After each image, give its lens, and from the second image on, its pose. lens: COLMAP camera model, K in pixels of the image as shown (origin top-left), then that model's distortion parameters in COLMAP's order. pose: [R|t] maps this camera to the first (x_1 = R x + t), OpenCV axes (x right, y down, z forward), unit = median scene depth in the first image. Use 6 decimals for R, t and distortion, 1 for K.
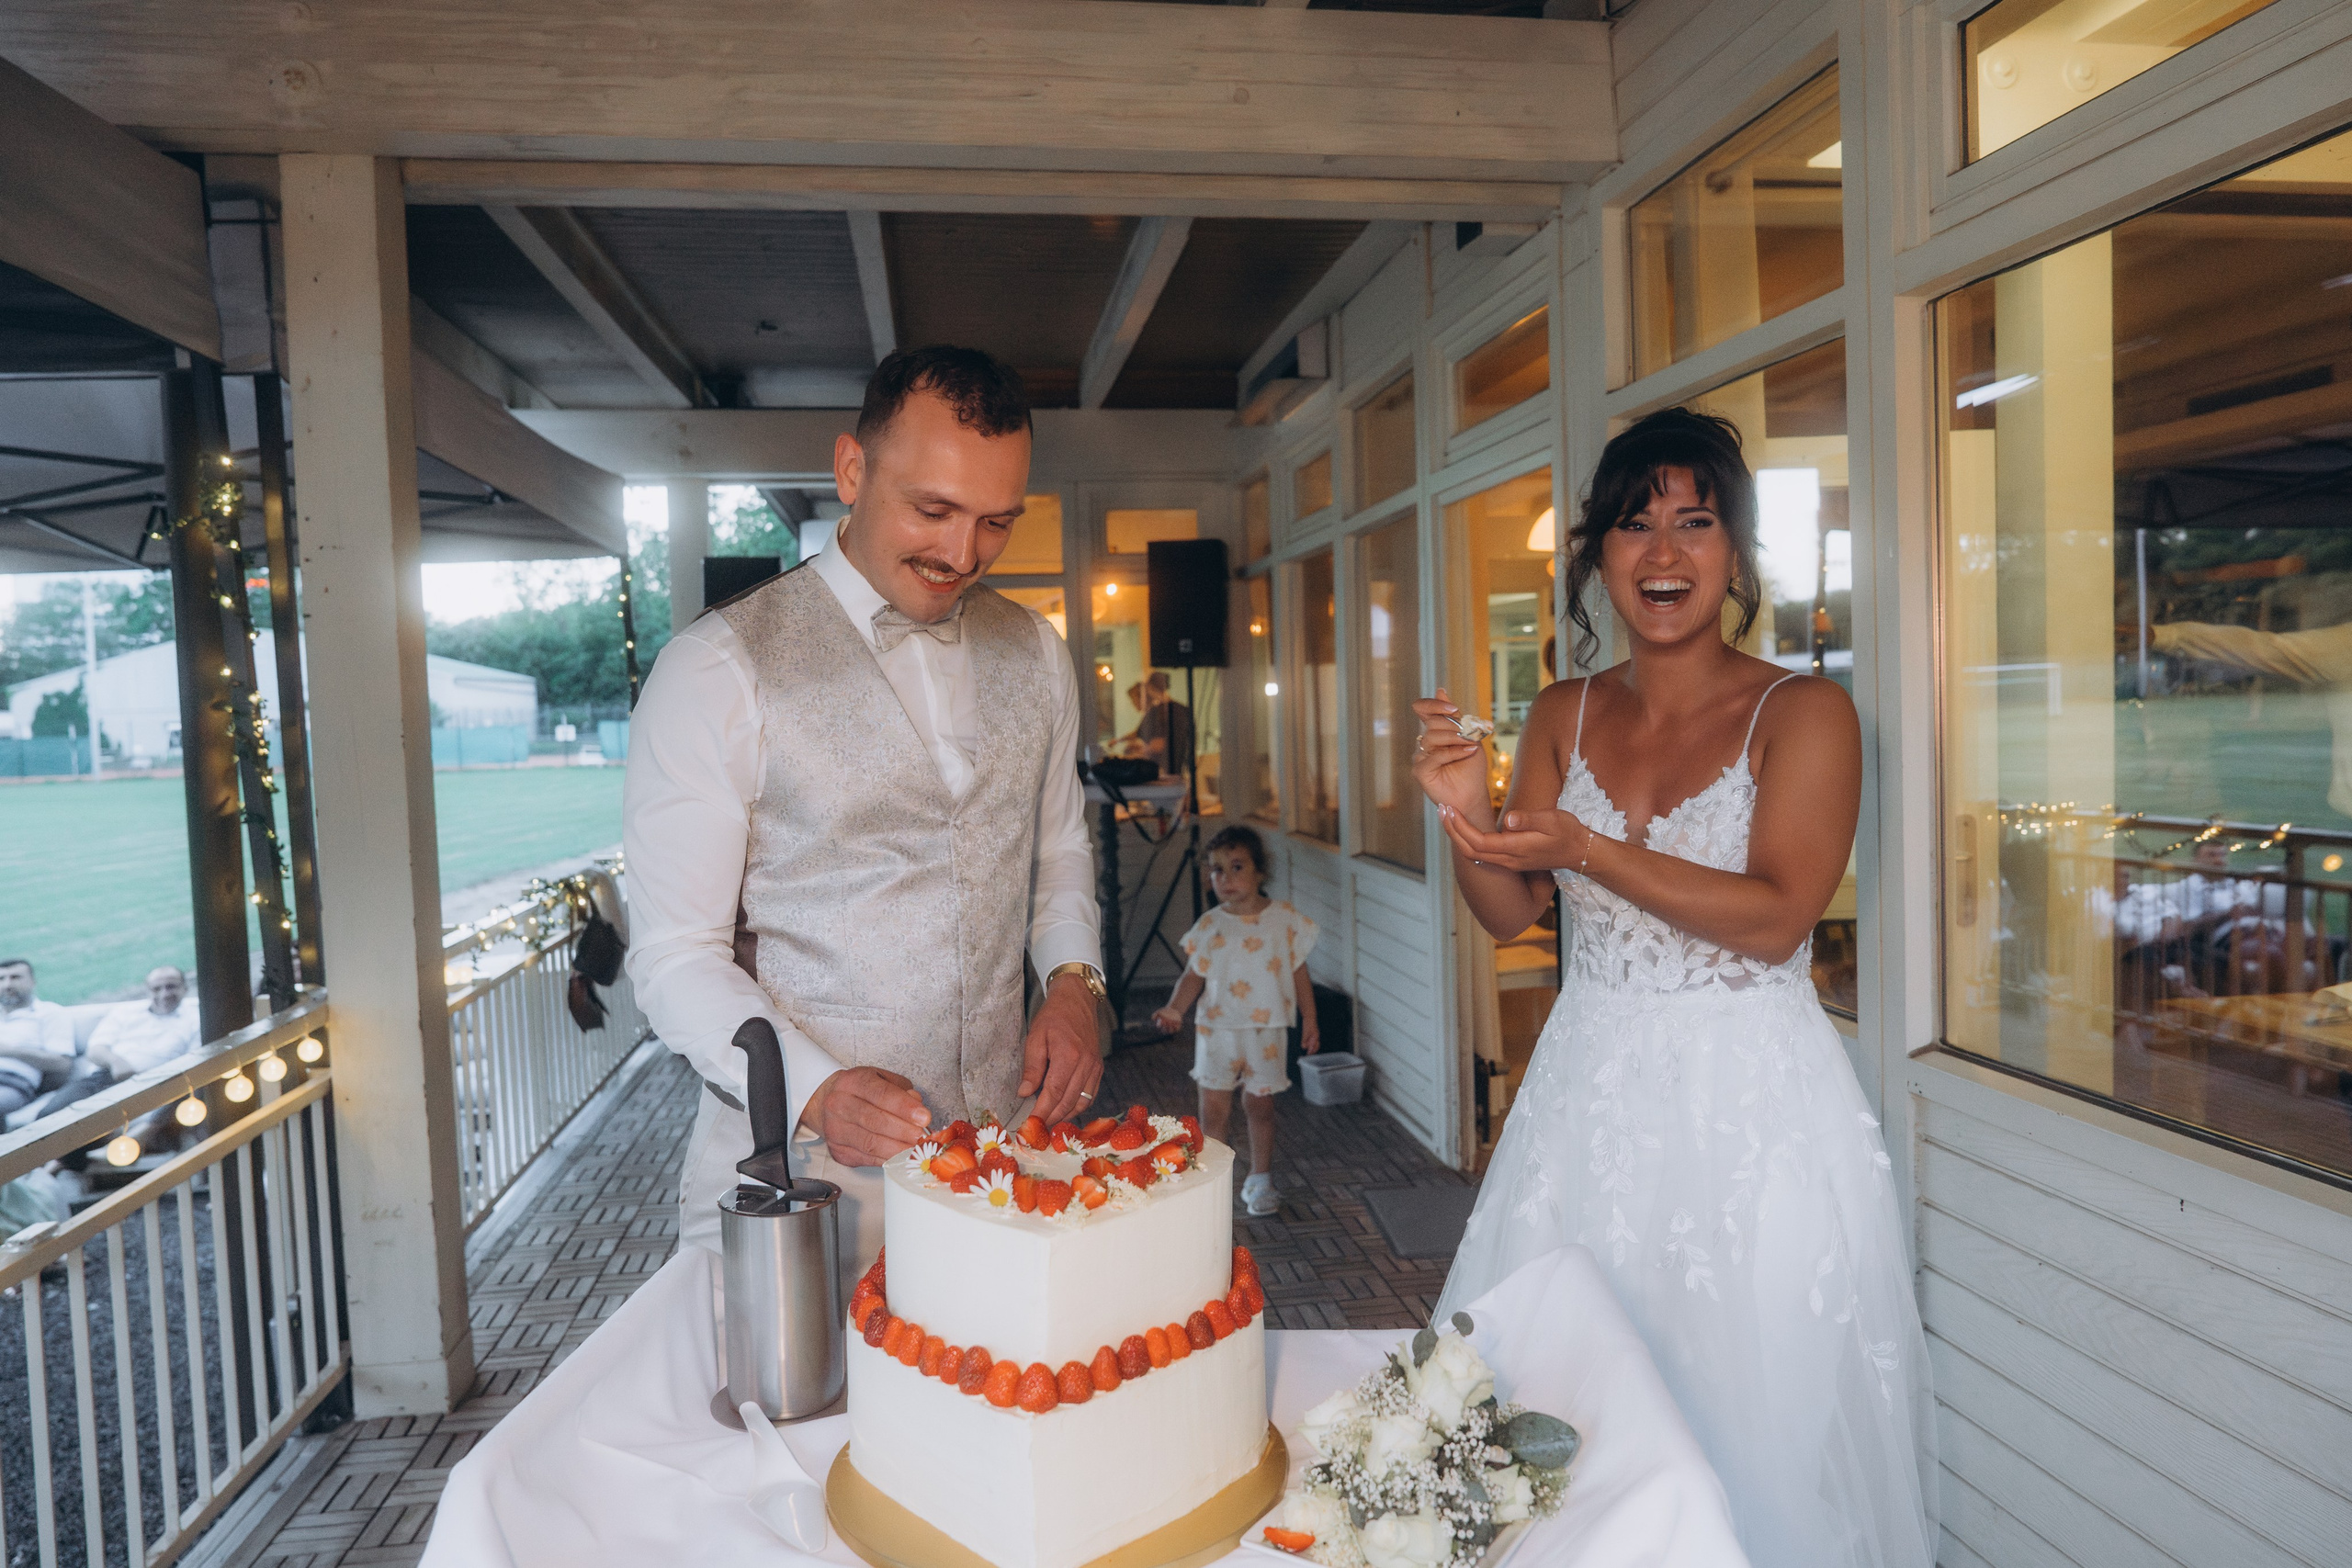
lens RADIAL K [[1592.3, 0, 1179.4], [0, 1592.3, 791.2], [0, 0, 1]] dist [-0.060606, 0.043810]
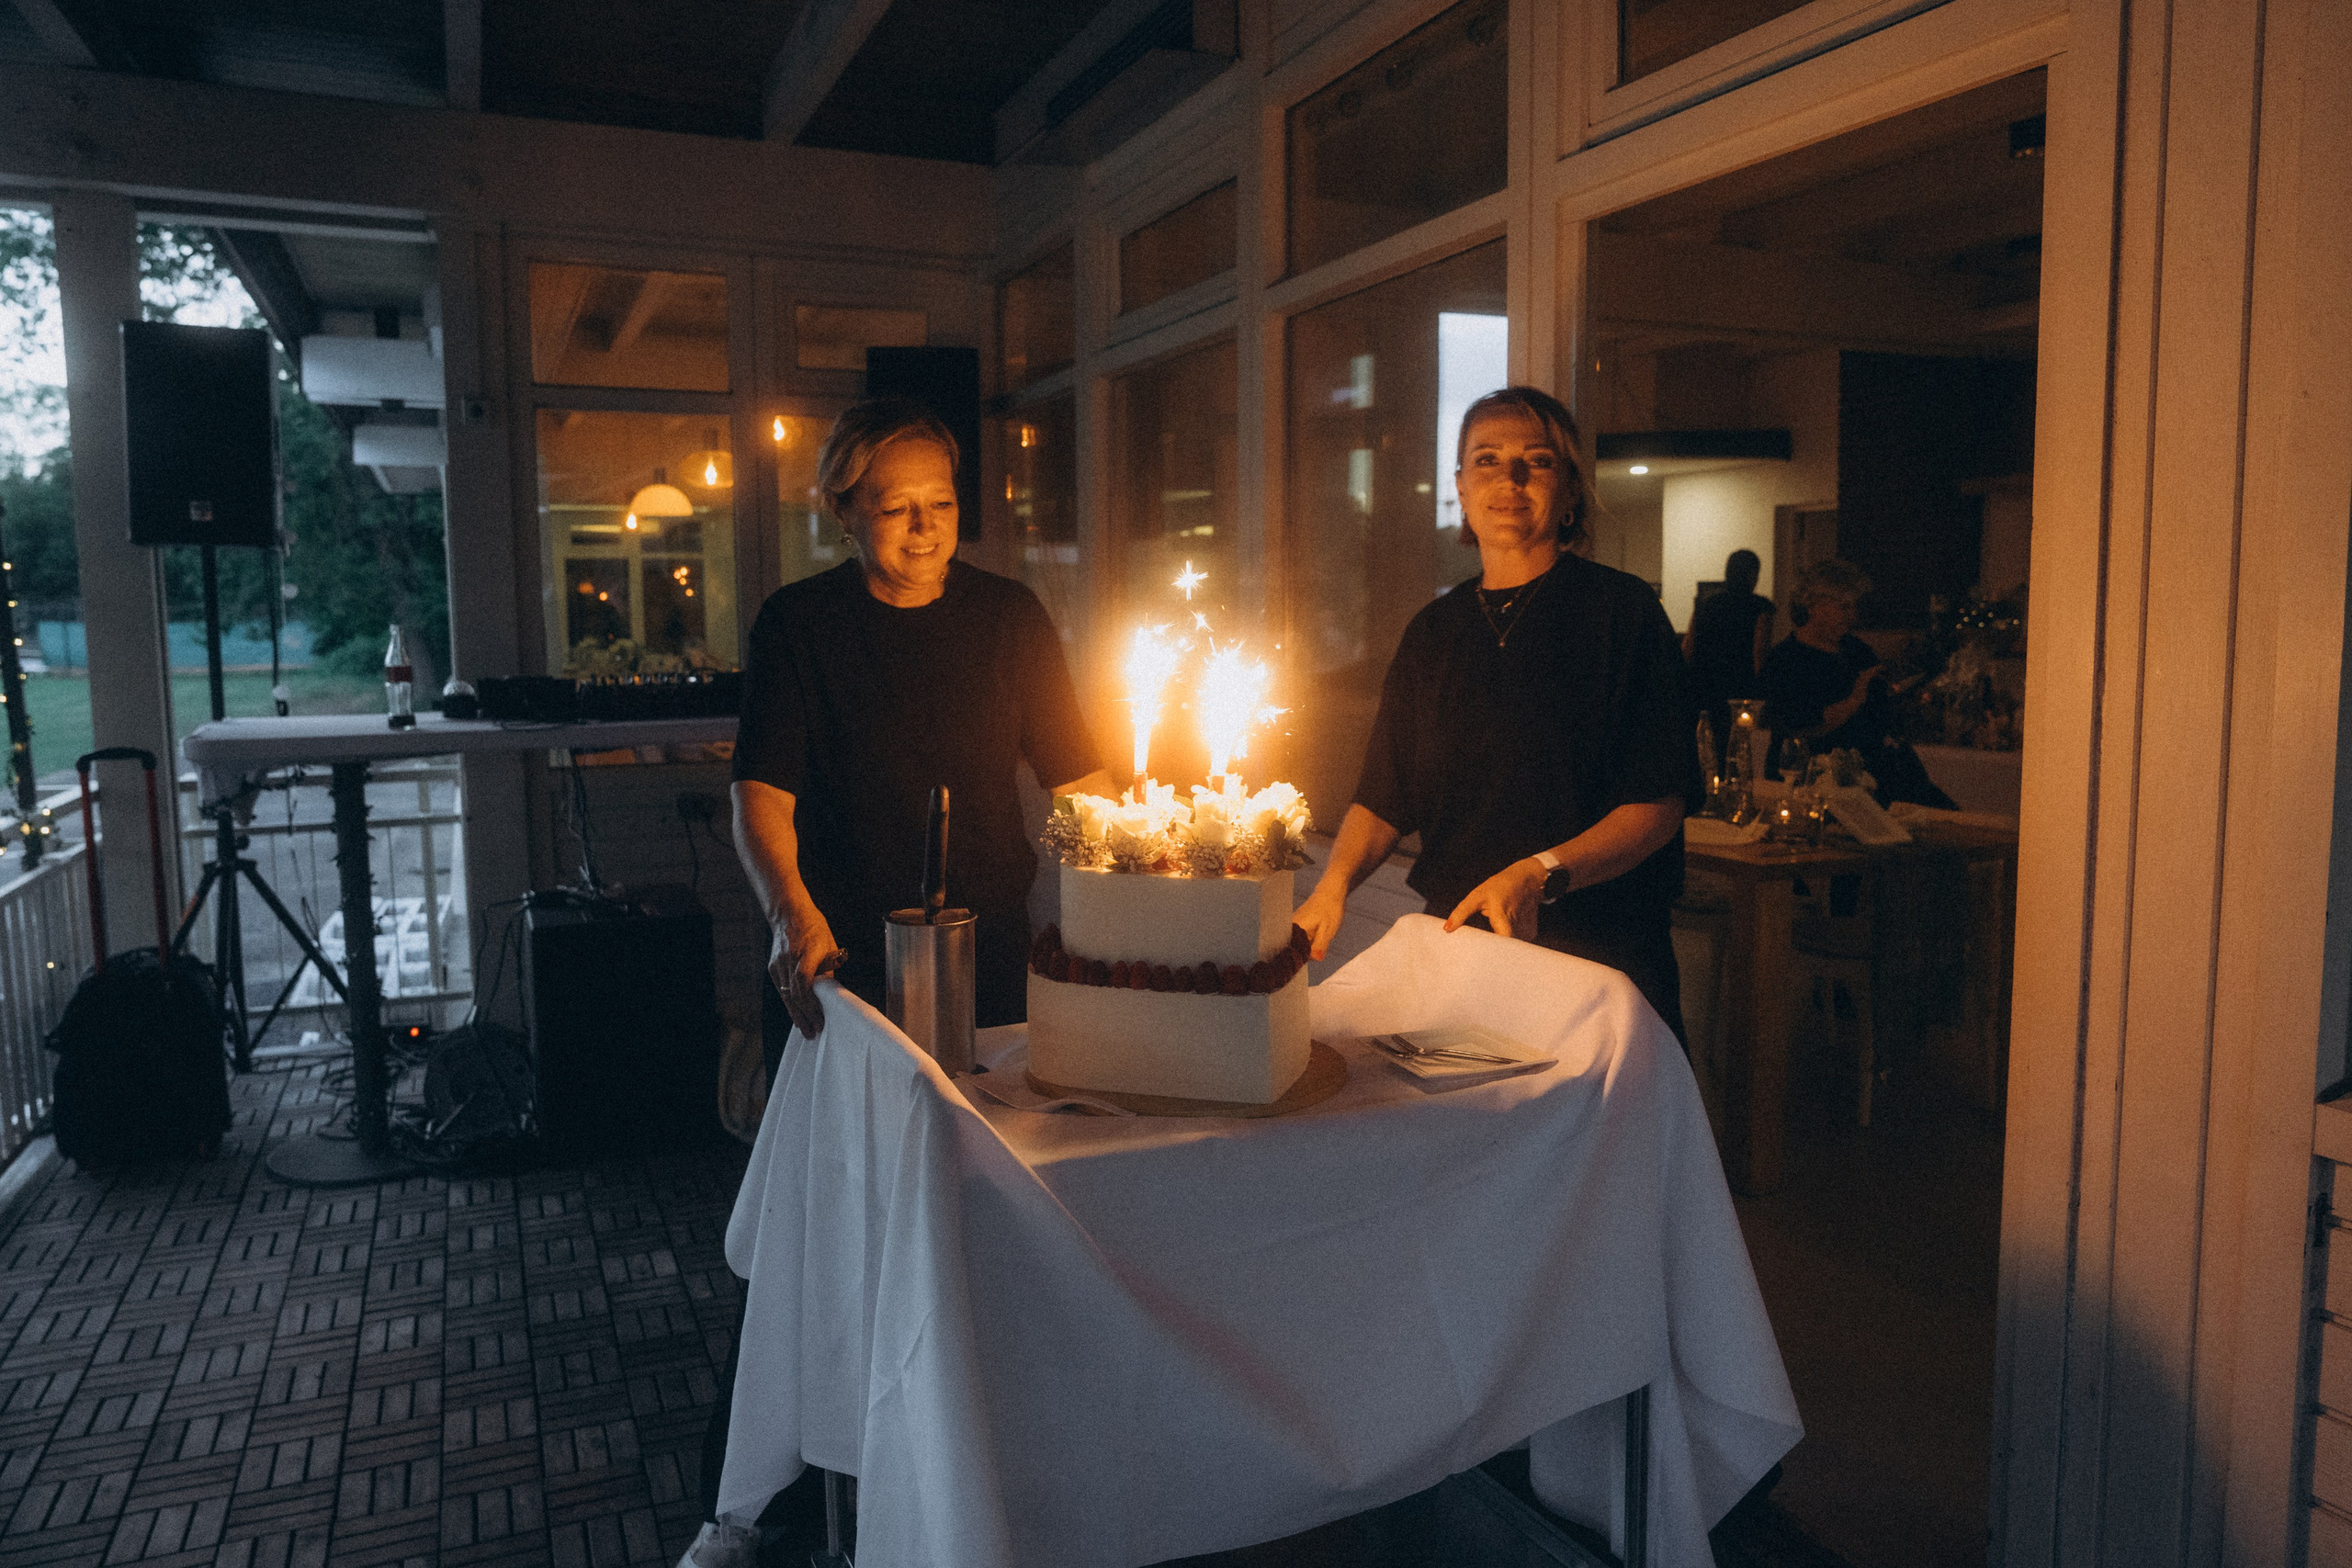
lens RADIAL K [[1615.1, 0, 1185.1], [0, 1615.1, 780.4], [0, 0, 1]] dist [-0.066087, 0.039537]
pose [[0.963130, -0.006432, 0.268961, -0.158207], [-0.005736, 0.998996, 0.044429, -0.009836], [-0.268977, -0.044334, 0.962126, 0.646362]]
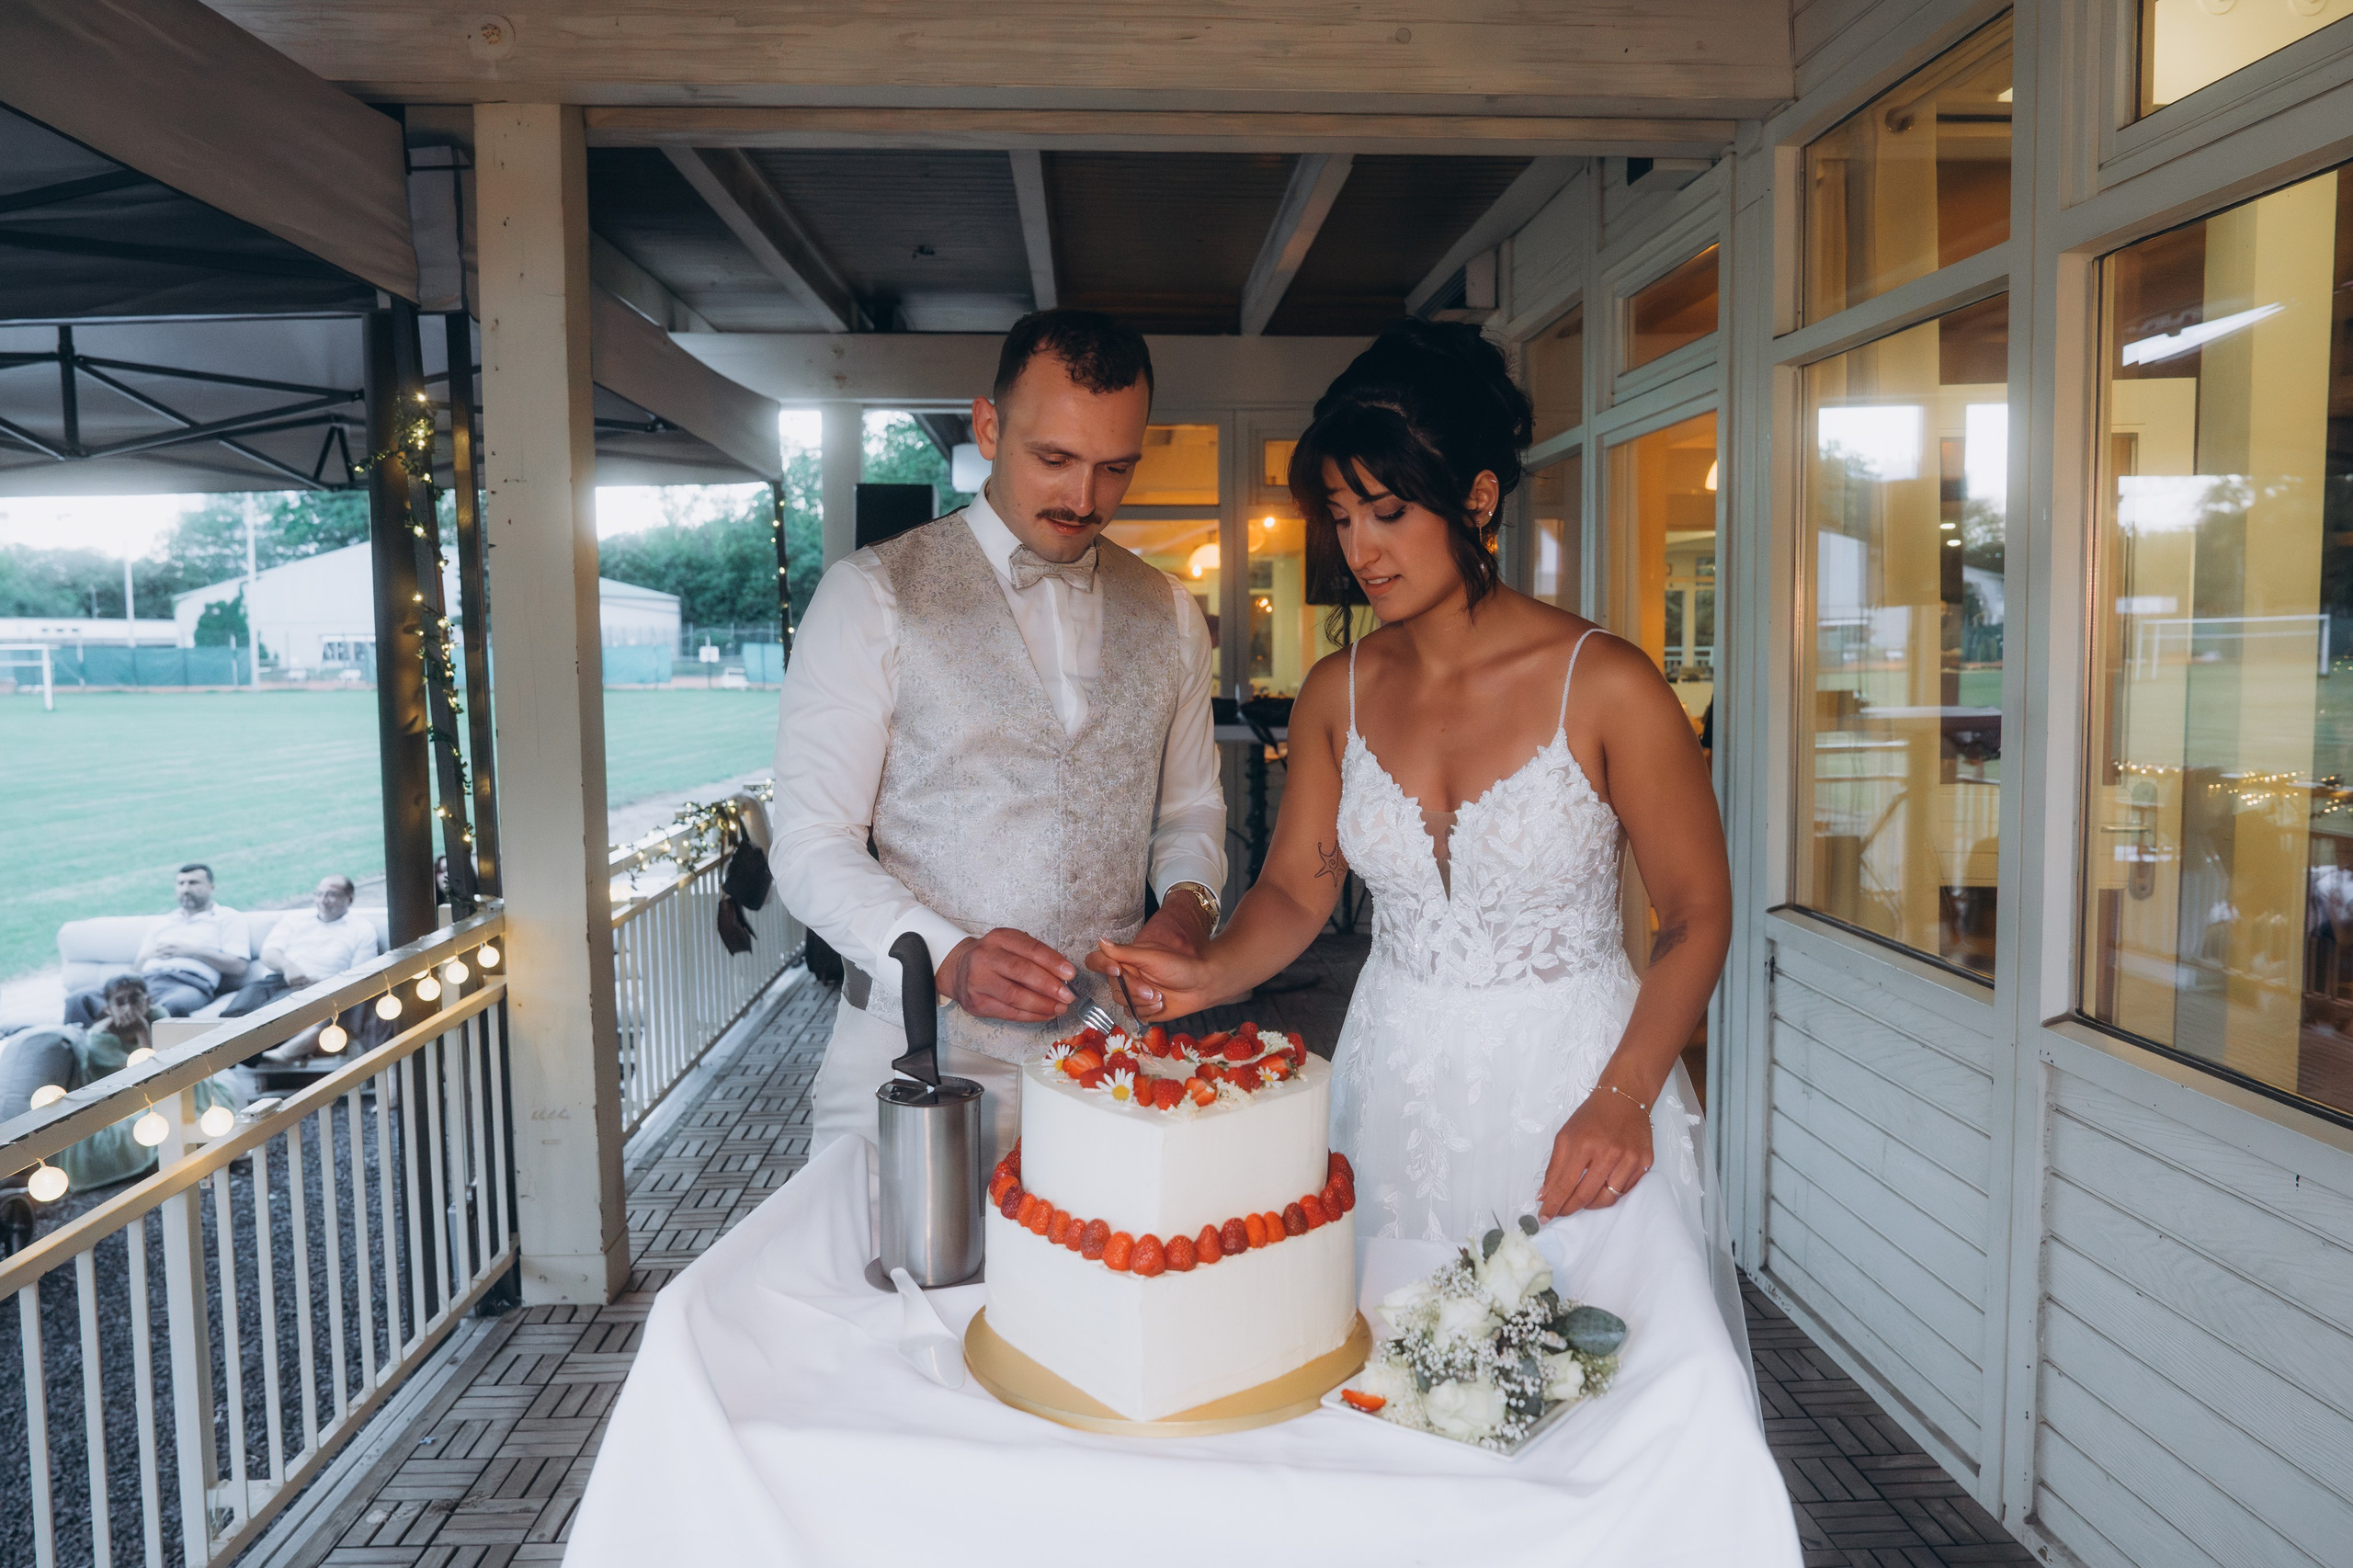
lens RADIAL K [[1681.8, 0, 1176.5], [0, 1681.8, 784.0], [0, 0, 1]] dist [-0.064160, 0.042031]
pose [[0.994883, 0.031062, -0.096135, 0.011626], [-0.027881, 0.999024, 0.034265, -0.002813], [0.097106, -0.031410, 0.994778, -0.063302]]
